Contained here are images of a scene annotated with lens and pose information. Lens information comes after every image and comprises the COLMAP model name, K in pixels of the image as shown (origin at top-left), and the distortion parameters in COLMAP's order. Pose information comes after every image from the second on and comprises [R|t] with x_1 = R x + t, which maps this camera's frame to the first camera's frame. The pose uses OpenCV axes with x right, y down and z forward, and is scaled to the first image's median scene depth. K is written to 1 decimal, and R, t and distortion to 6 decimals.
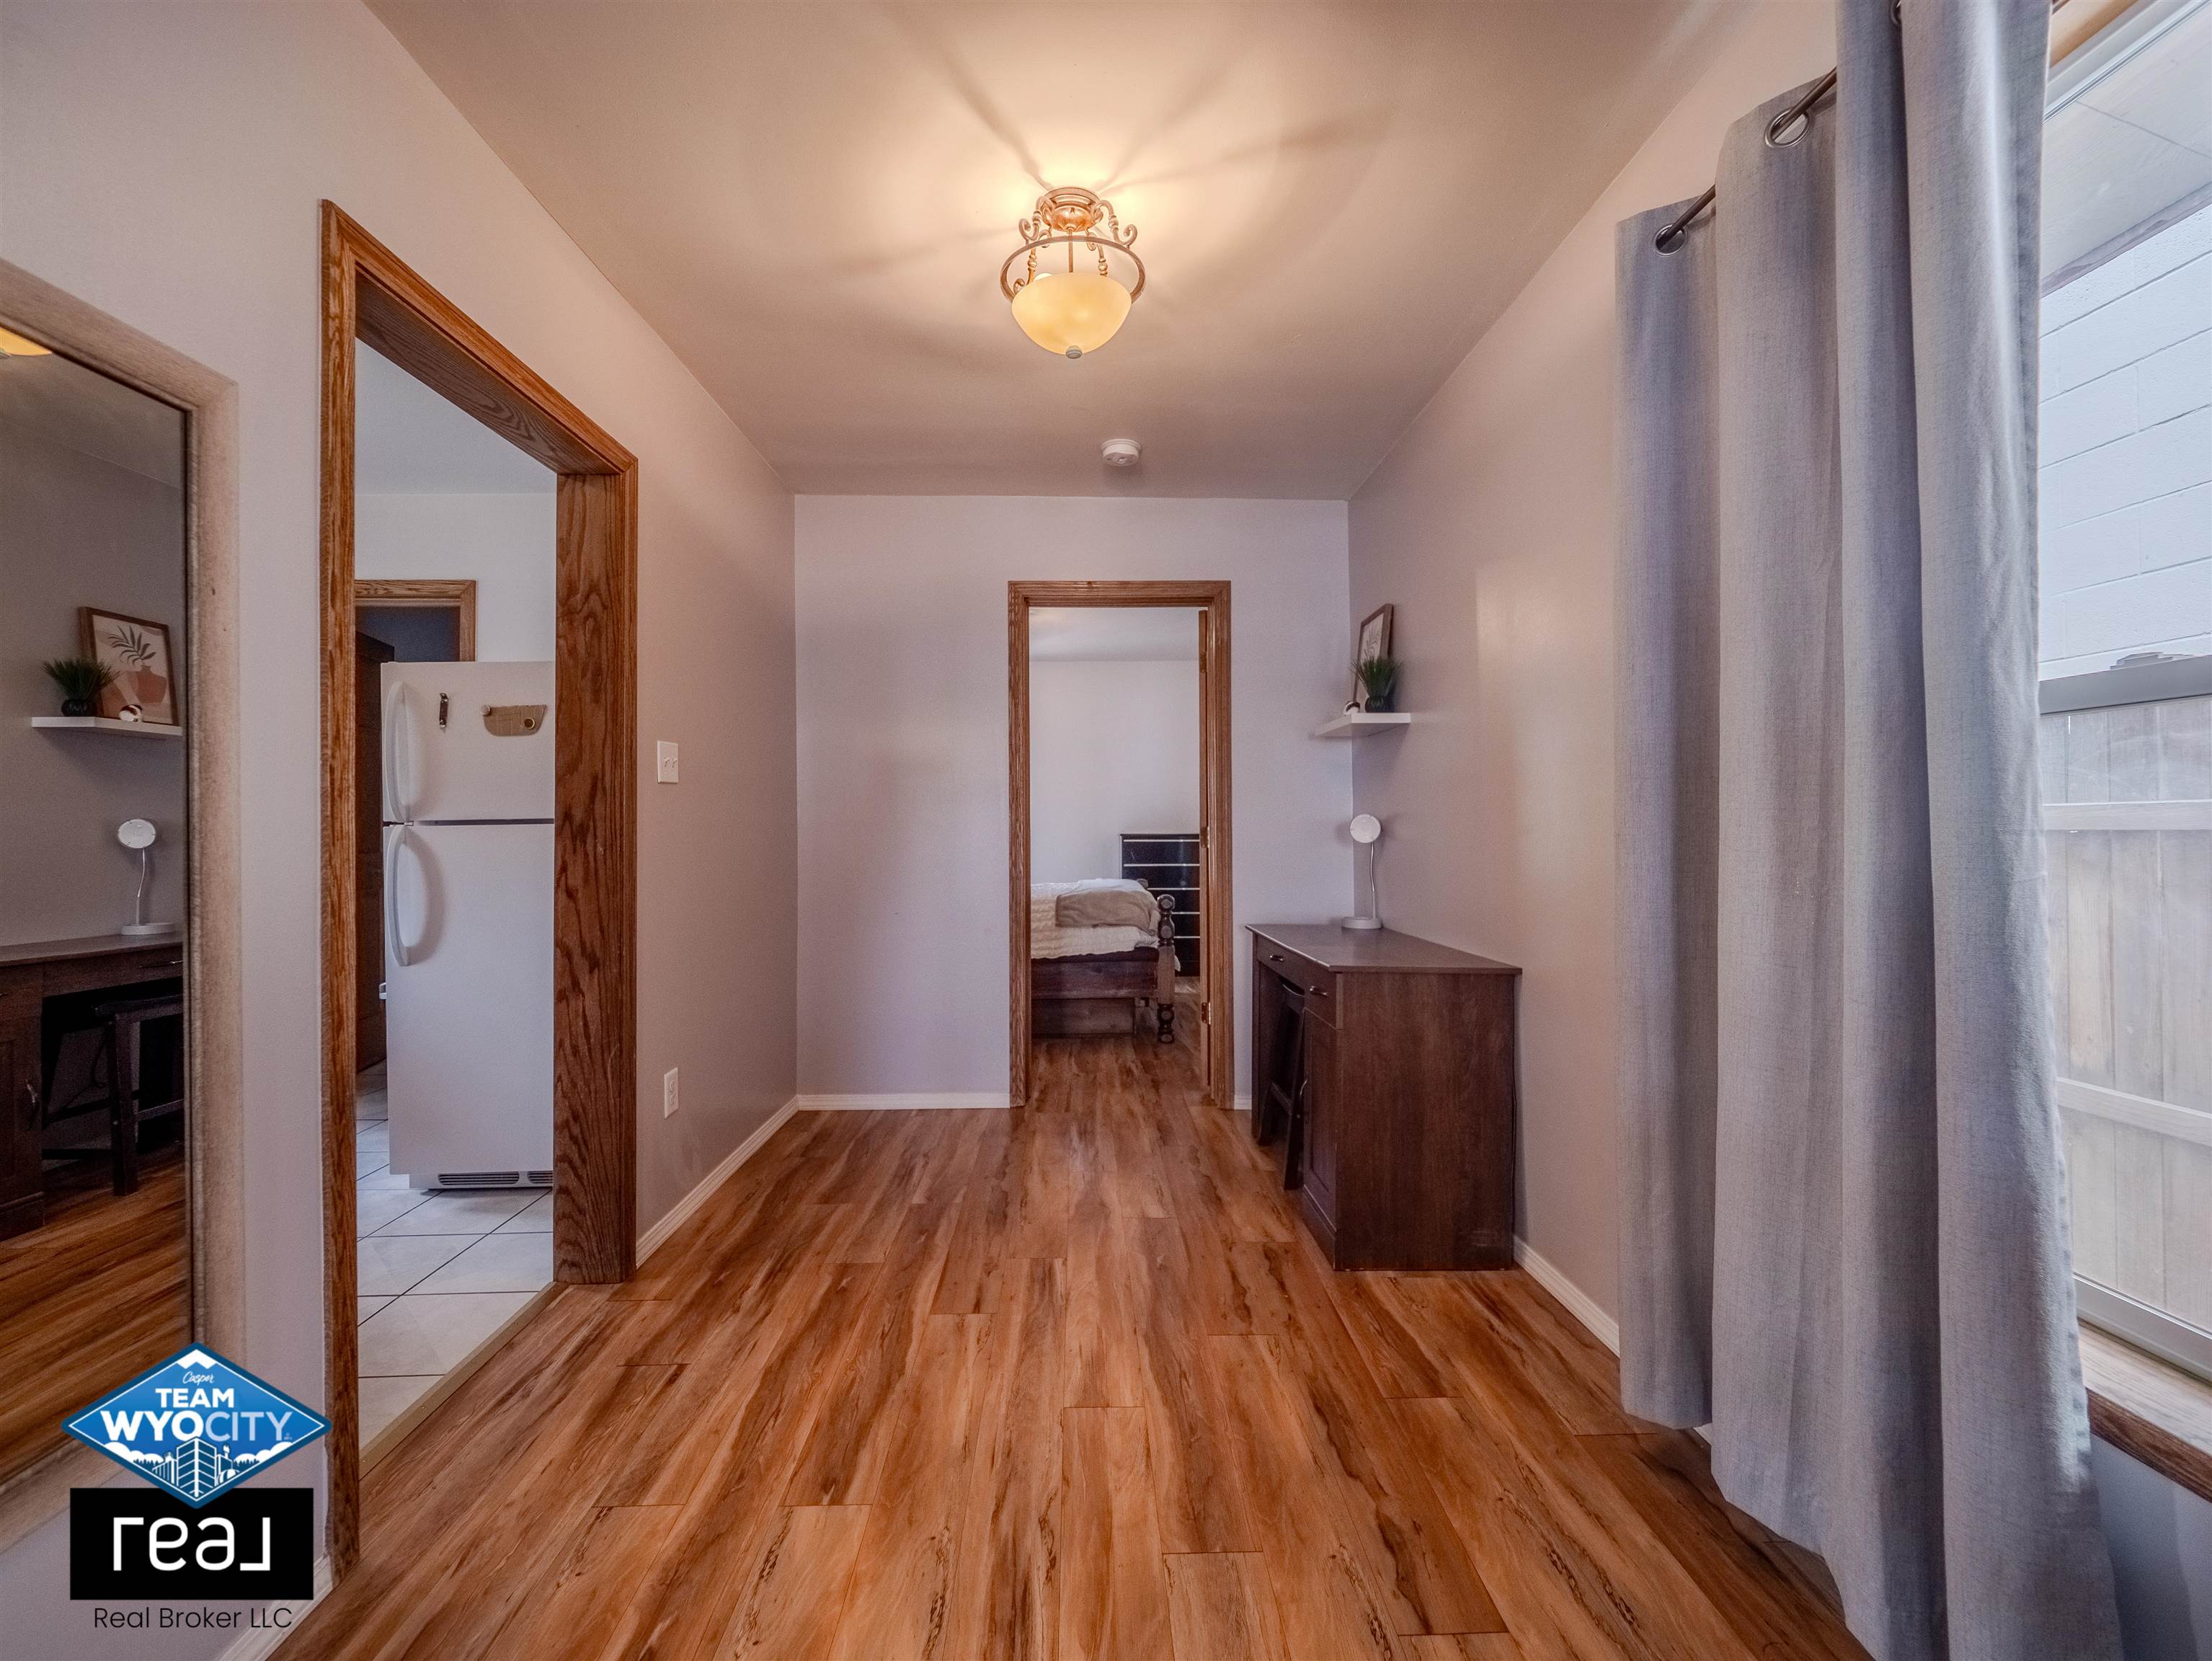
lens RADIAL K [[926.7, 0, 1095.8], [0, 926.7, 833.9], [0, 0, 1]] dist [-0.001189, -0.004623]
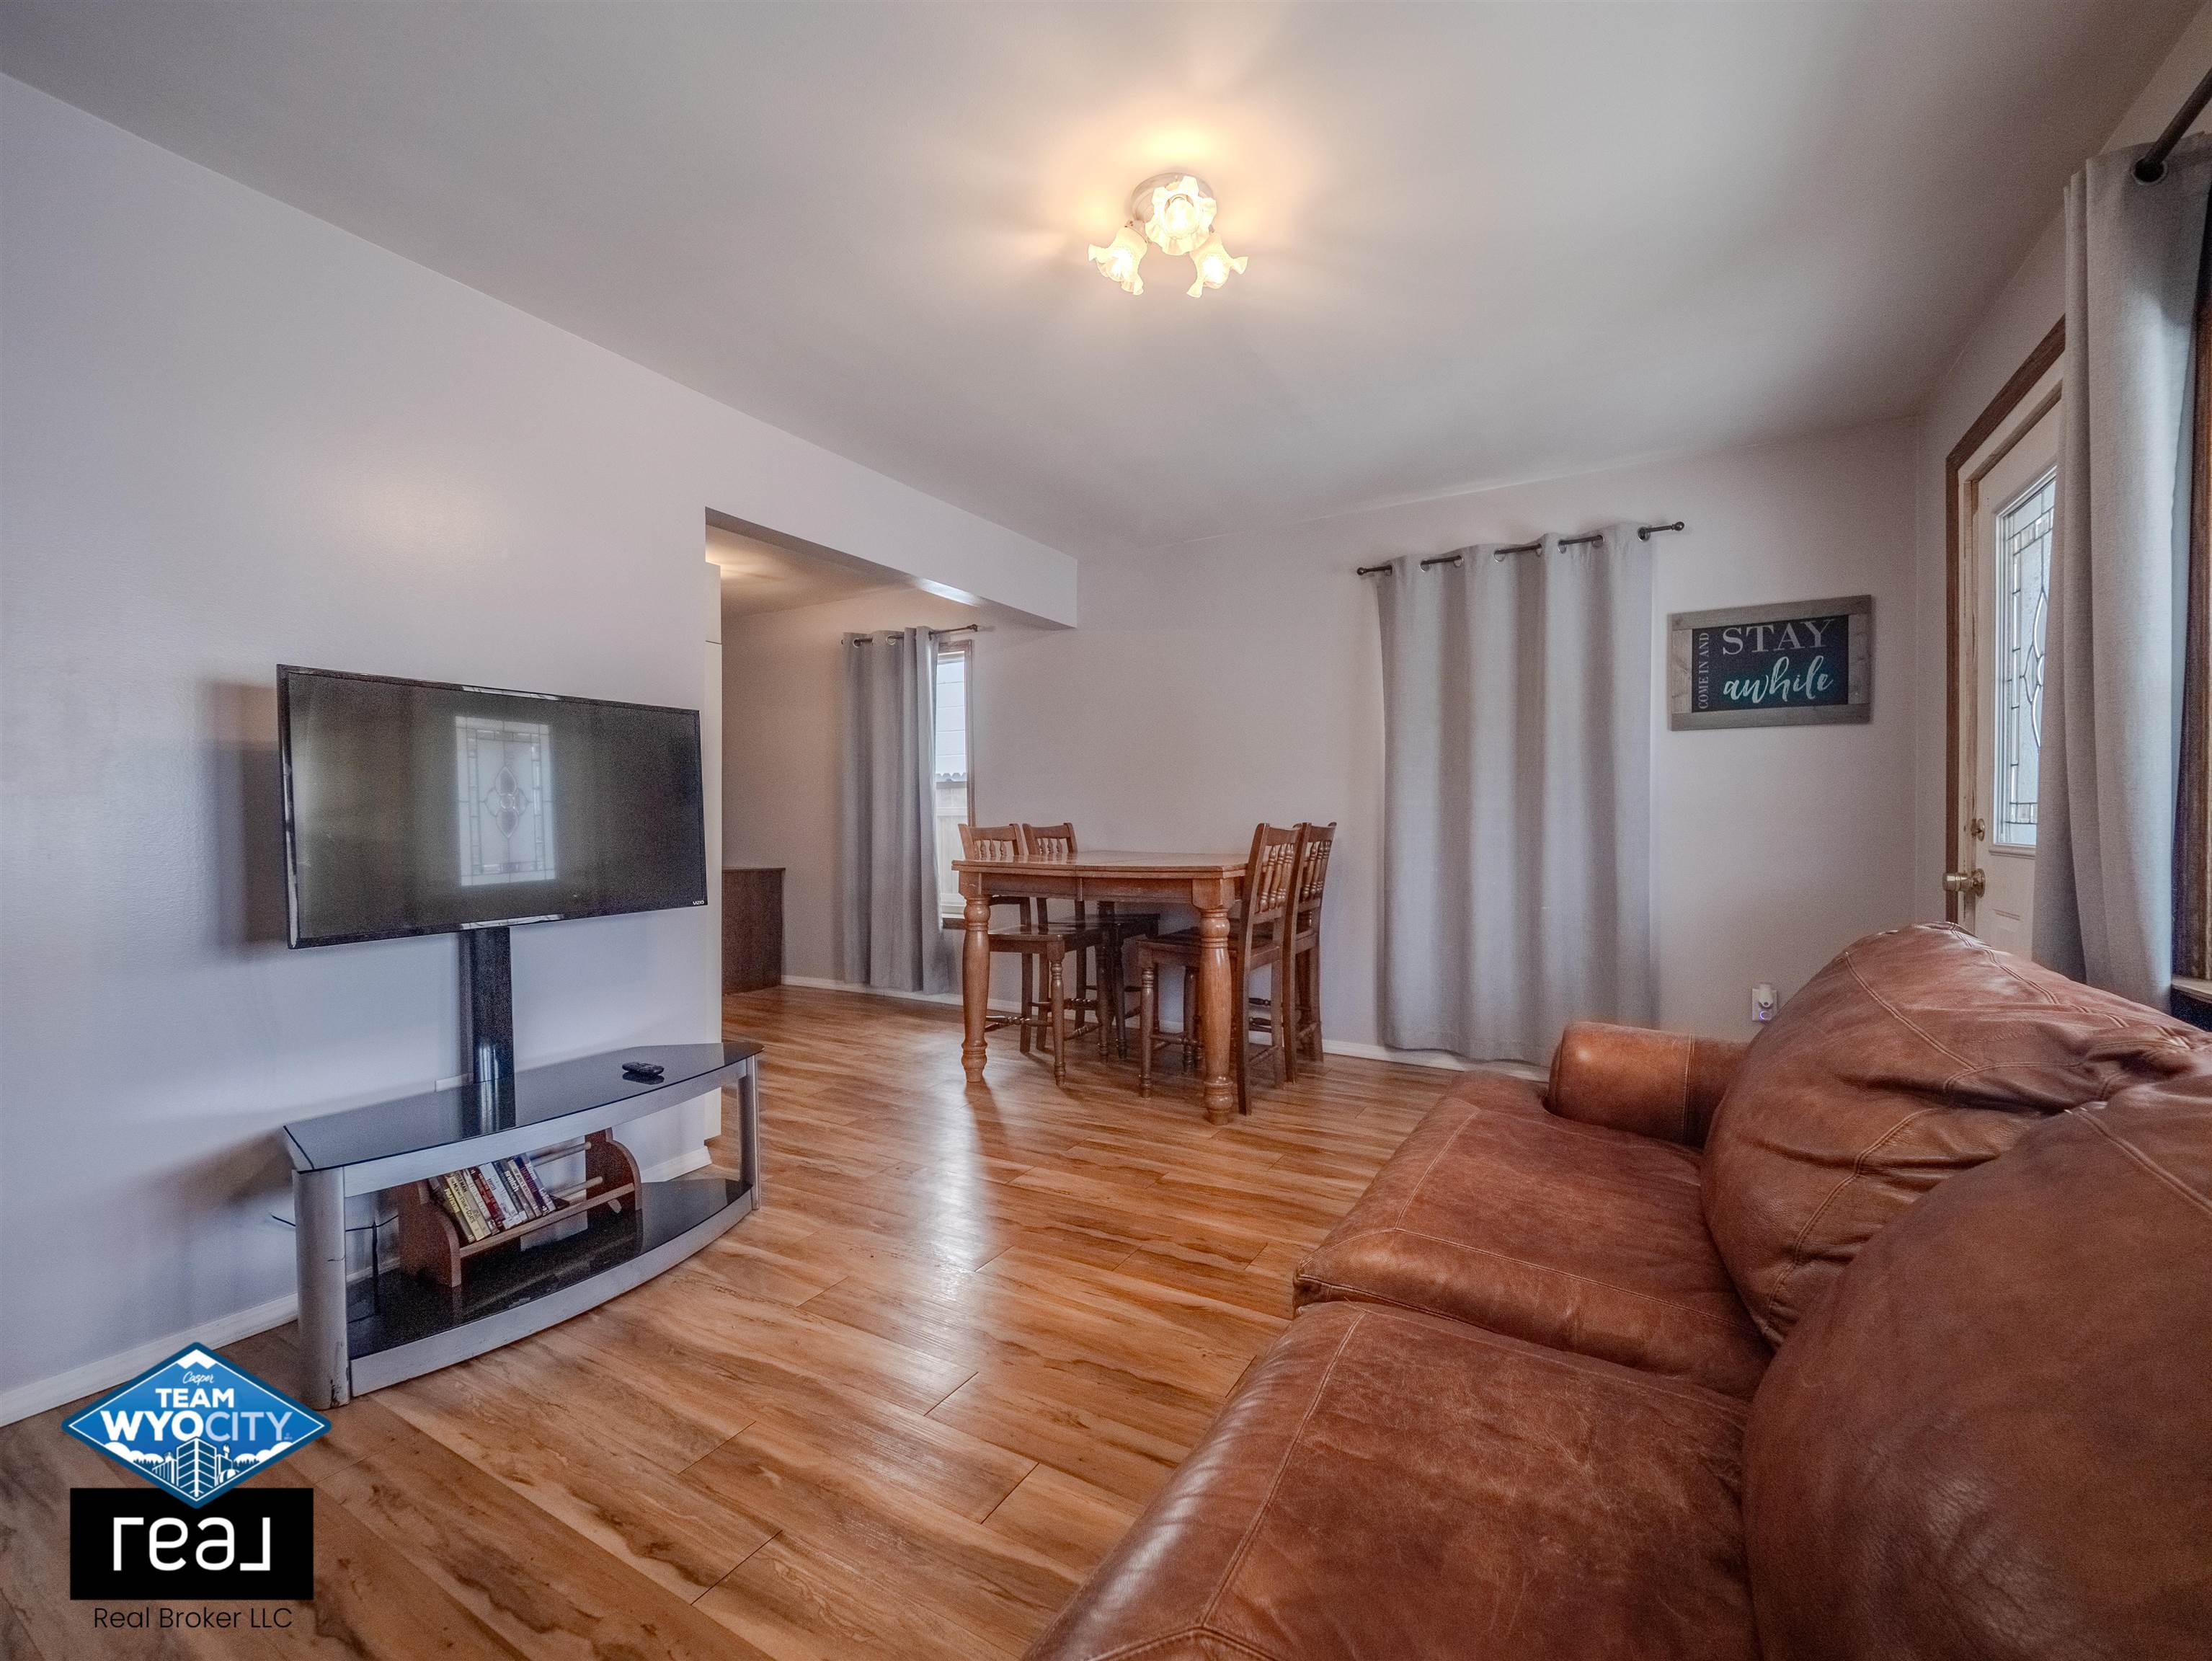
lens RADIAL K [[926.7, 0, 1098.5], [0, 926.7, 834.0], [0, 0, 1]] dist [-0.001189, -0.004623]
pose [[0.525774, -0.014538, 0.850500, -1.478107], [0.012266, 0.999880, 0.009509, 0.045109], [-0.850536, 0.005433, 0.525889, -1.268808]]
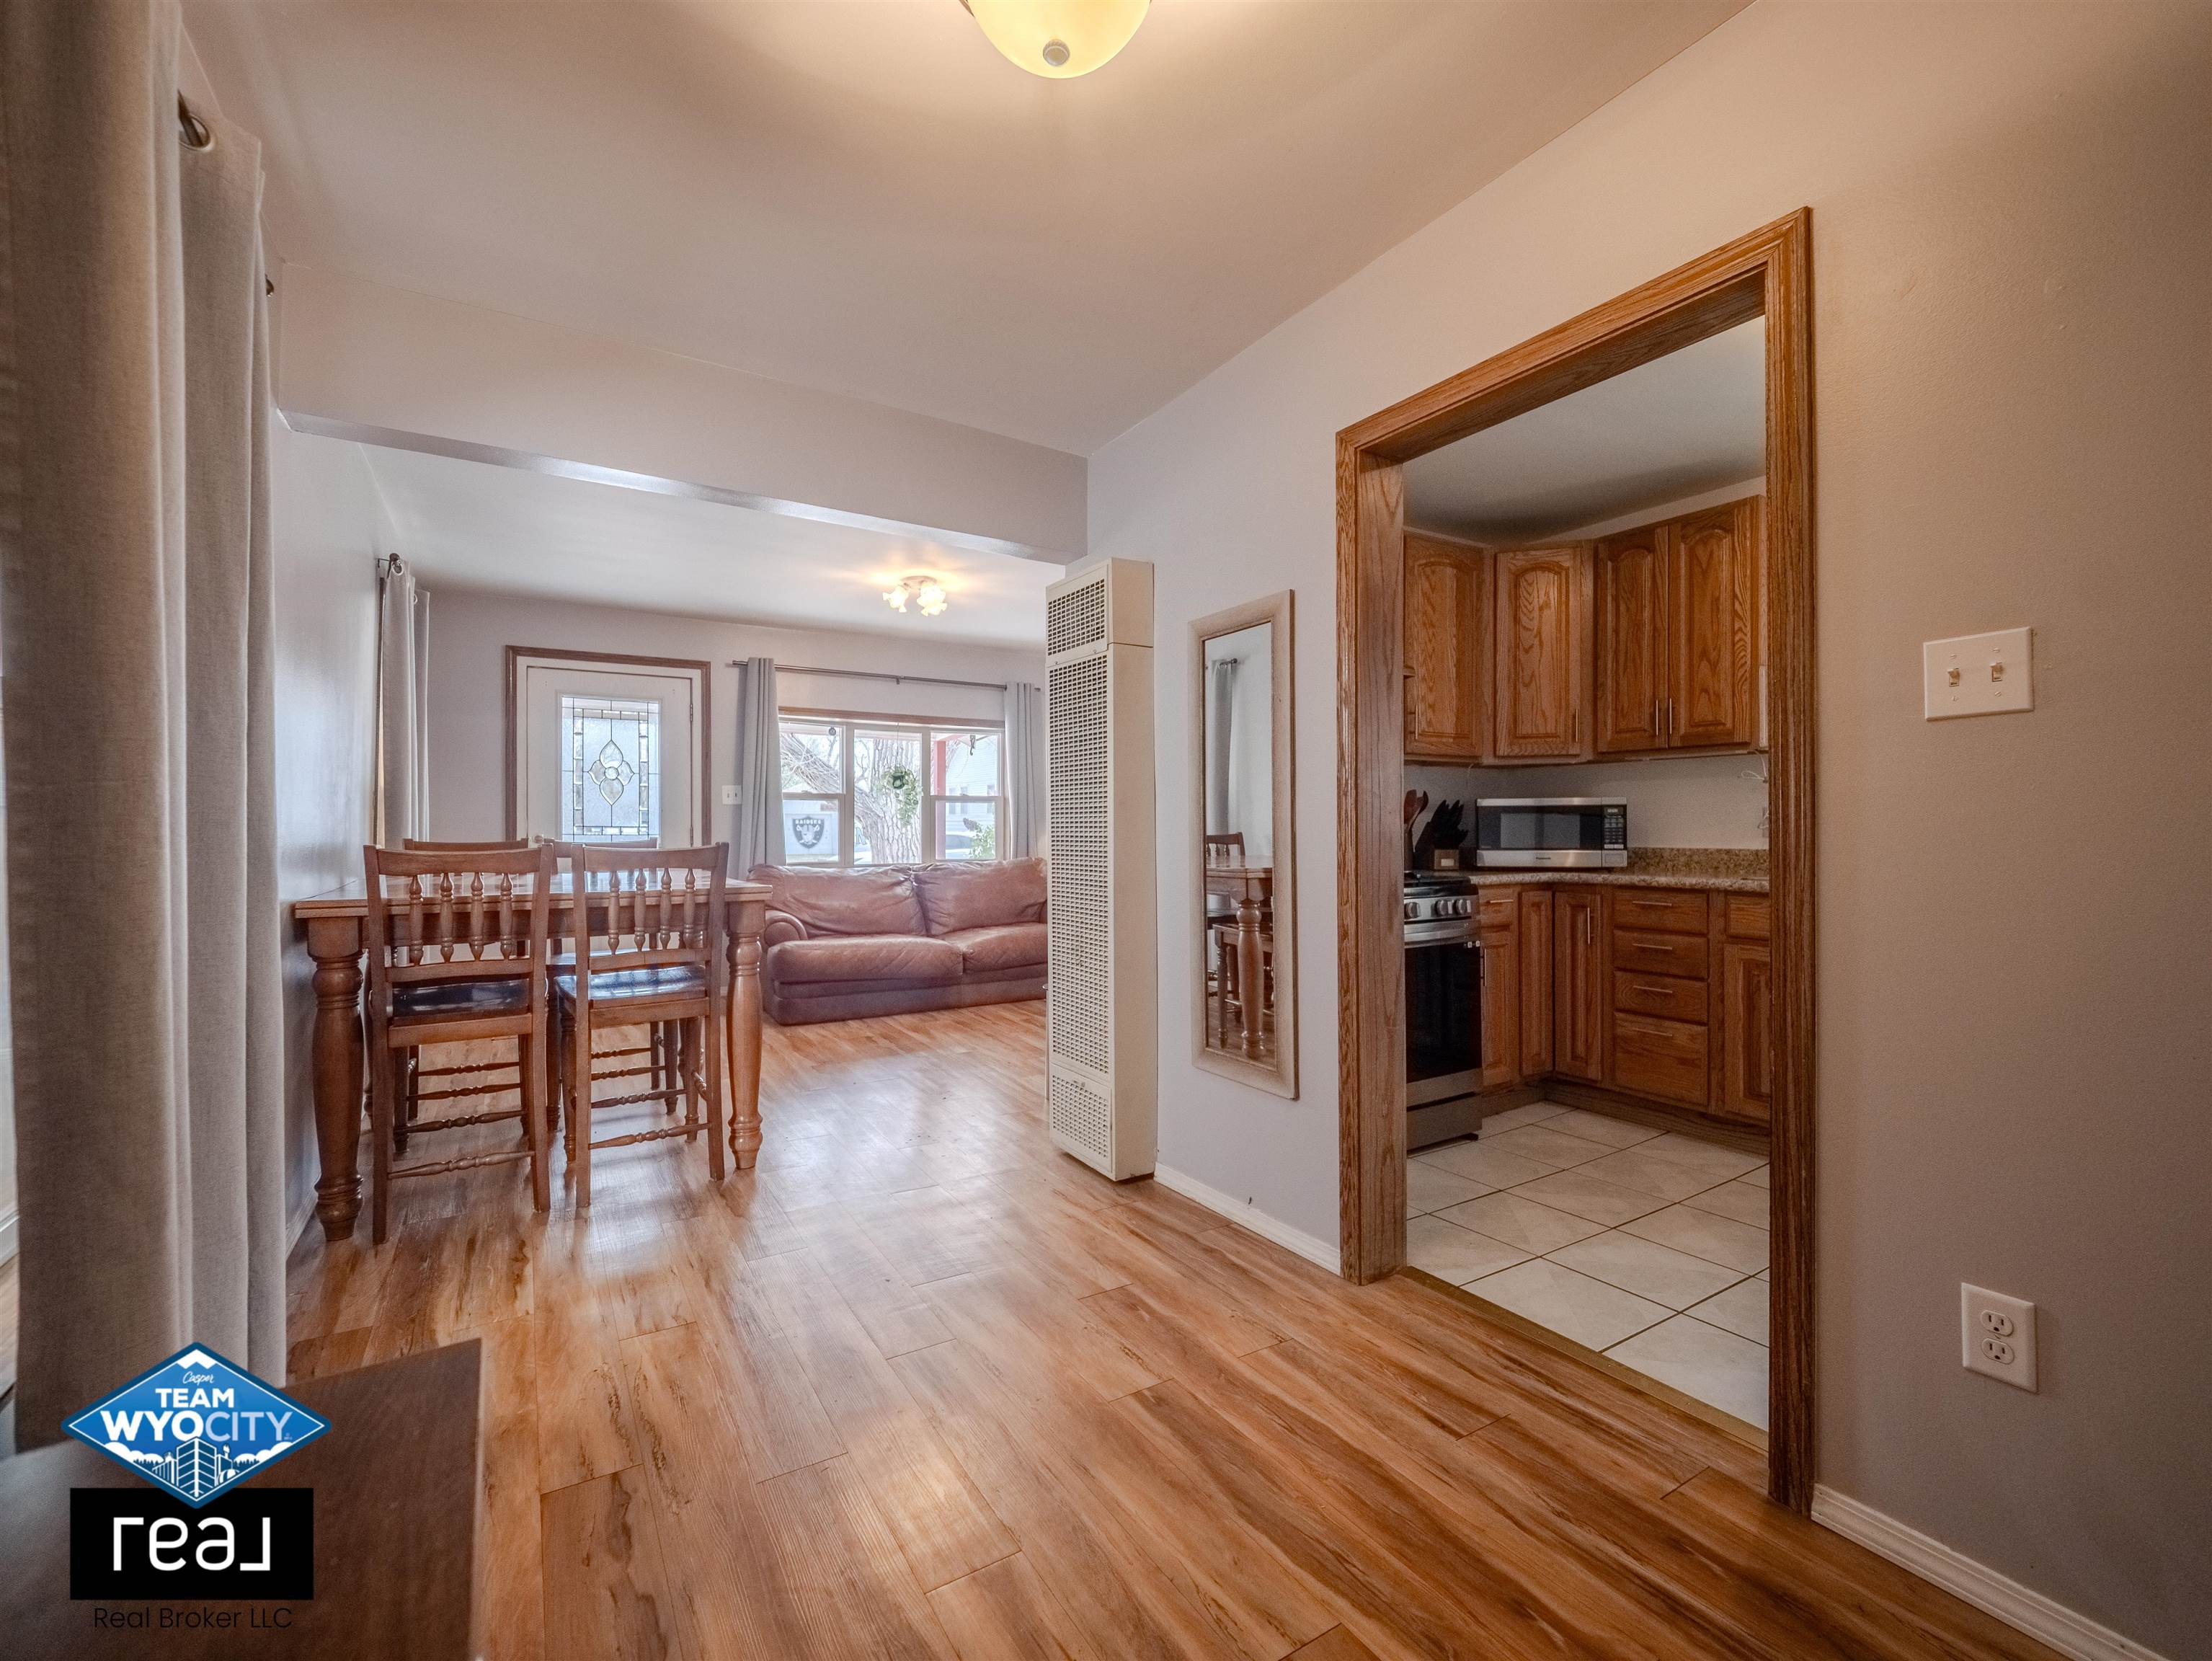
lens RADIAL K [[926.7, 0, 1067.2], [0, 926.7, 834.6], [0, 0, 1]] dist [-0.001189, -0.004623]
pose [[-0.870794, 0.010743, -0.491530, 0.285682], [0.002746, 0.999852, 0.016989, -0.000018], [0.491640, 0.013444, -0.870695, 1.554142]]
